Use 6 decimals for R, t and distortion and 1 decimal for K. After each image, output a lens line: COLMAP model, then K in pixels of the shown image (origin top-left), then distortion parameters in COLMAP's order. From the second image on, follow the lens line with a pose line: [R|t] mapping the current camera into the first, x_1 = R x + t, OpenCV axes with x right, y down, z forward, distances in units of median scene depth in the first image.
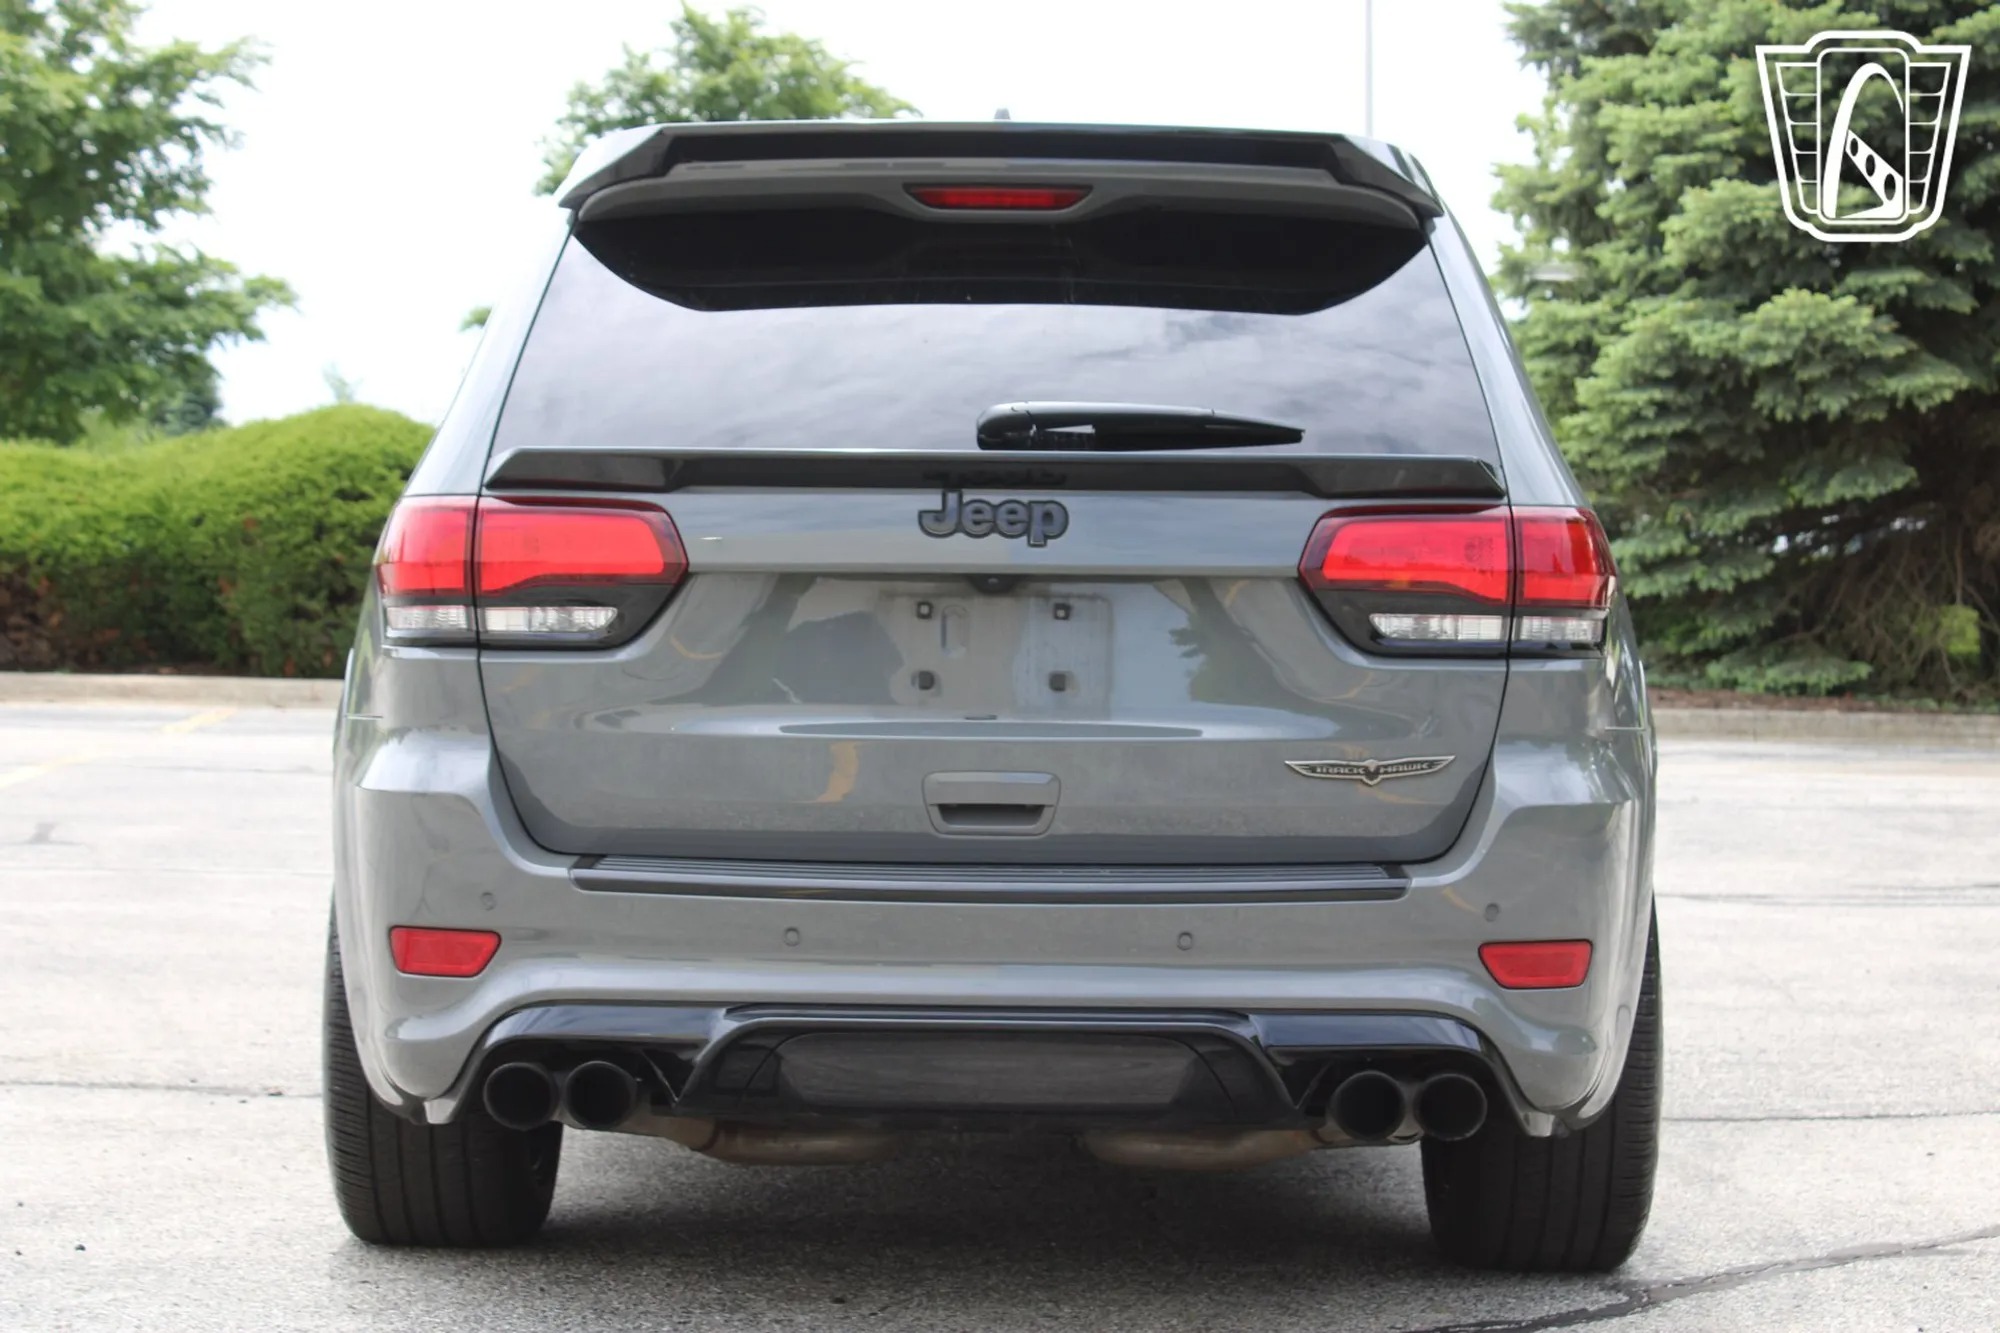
lens RADIAL K [[3931.1, 0, 971.0], [0, 3931.1, 657.5], [0, 0, 1]] dist [0.024243, 0.000000]
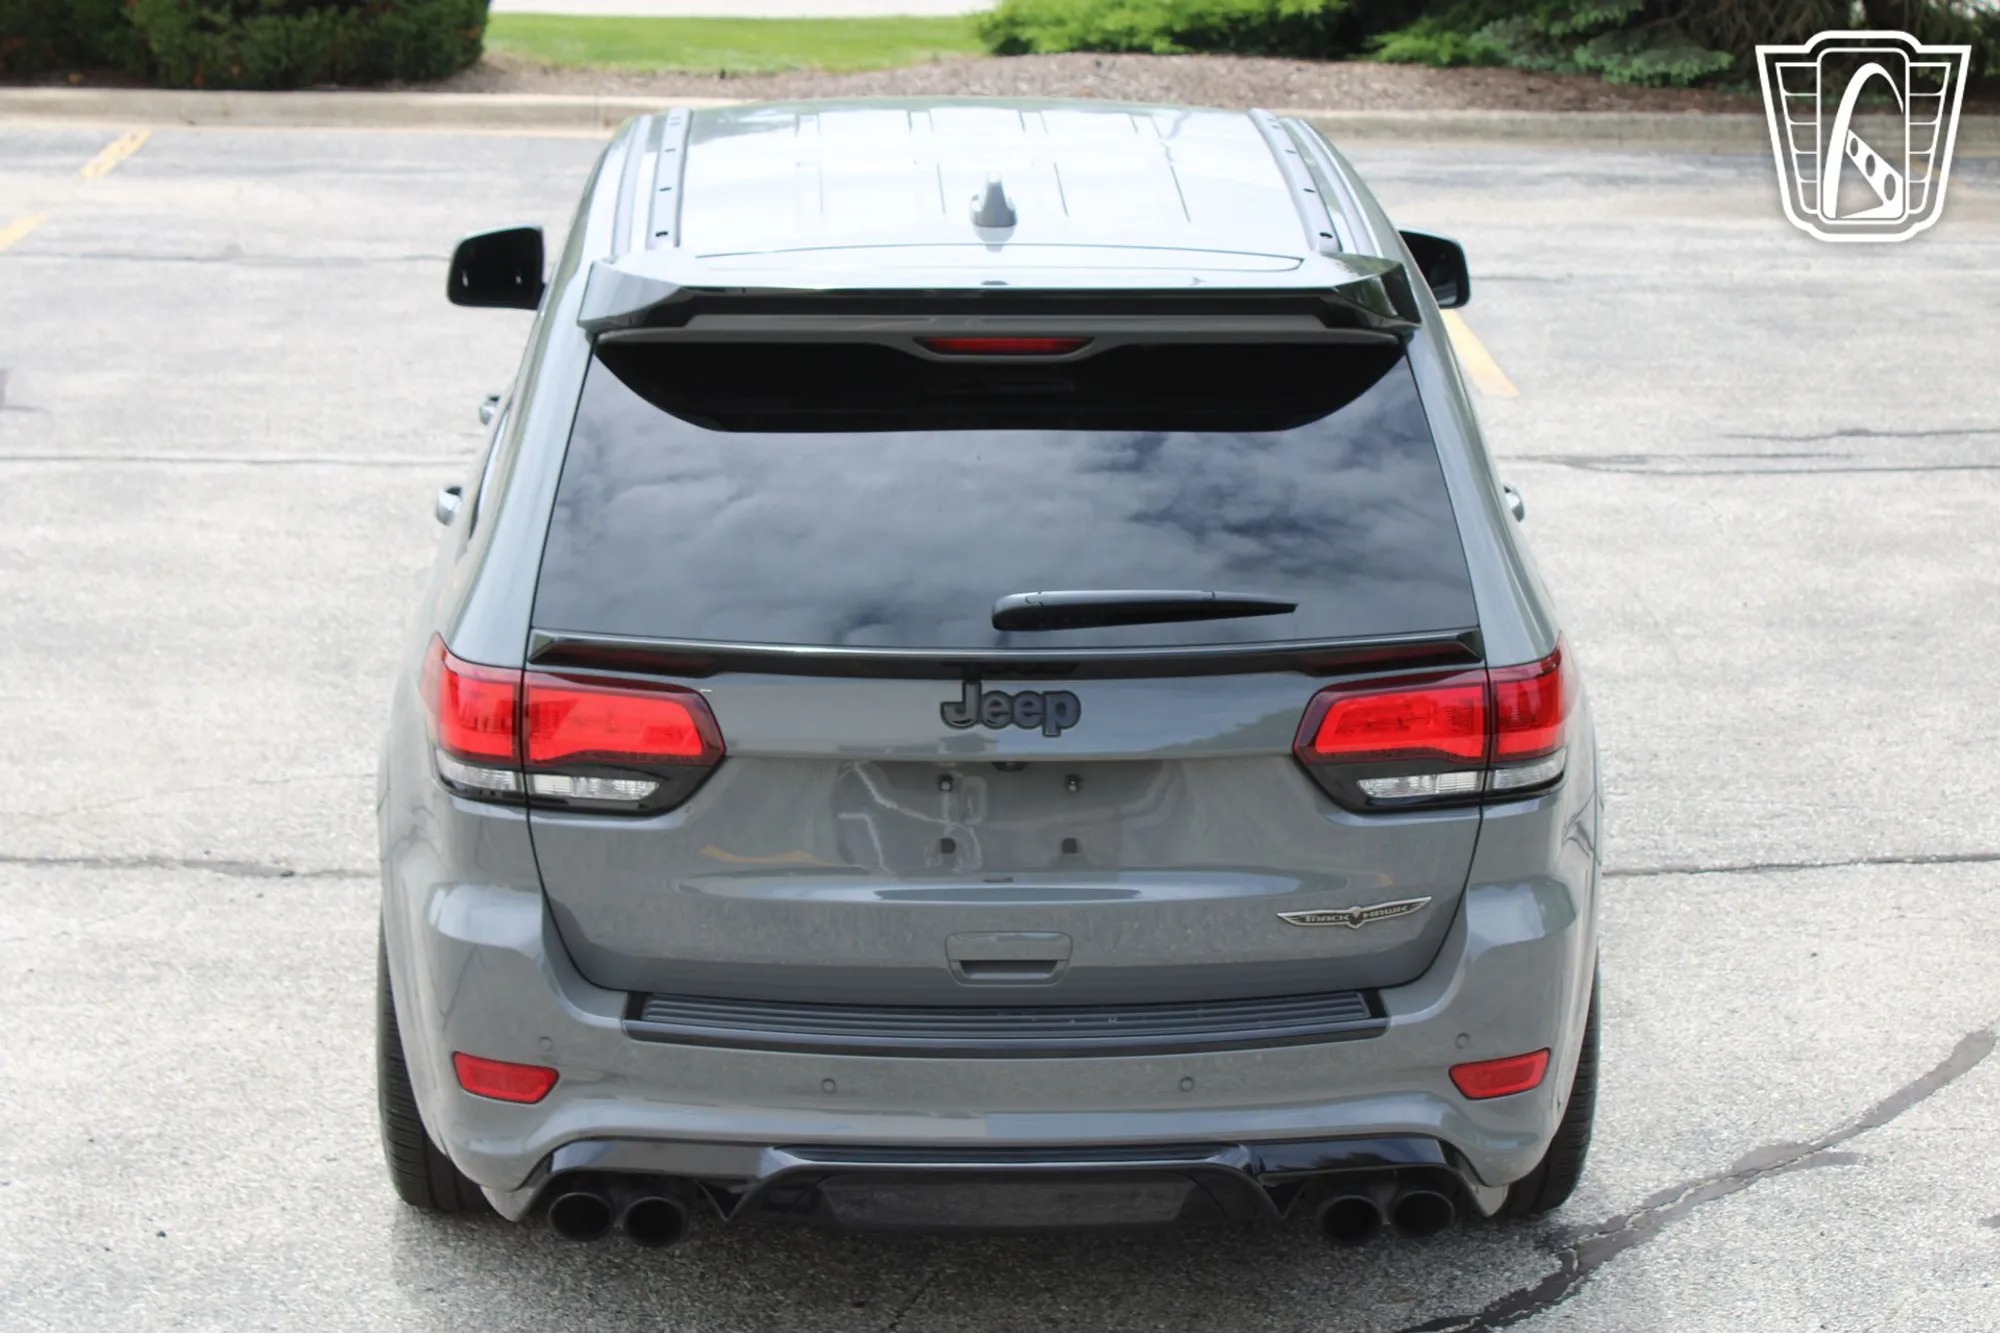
lens RADIAL K [[3791.7, 0, 986.2], [0, 3791.7, 653.1], [0, 0, 1]] dist [0.017553, 0.000000]
pose [[0.999054, -0.012414, 0.041672, -0.042456], [0.002544, 0.973422, 0.229004, -0.277806], [-0.043407, -0.228681, 0.972533, -0.002180]]
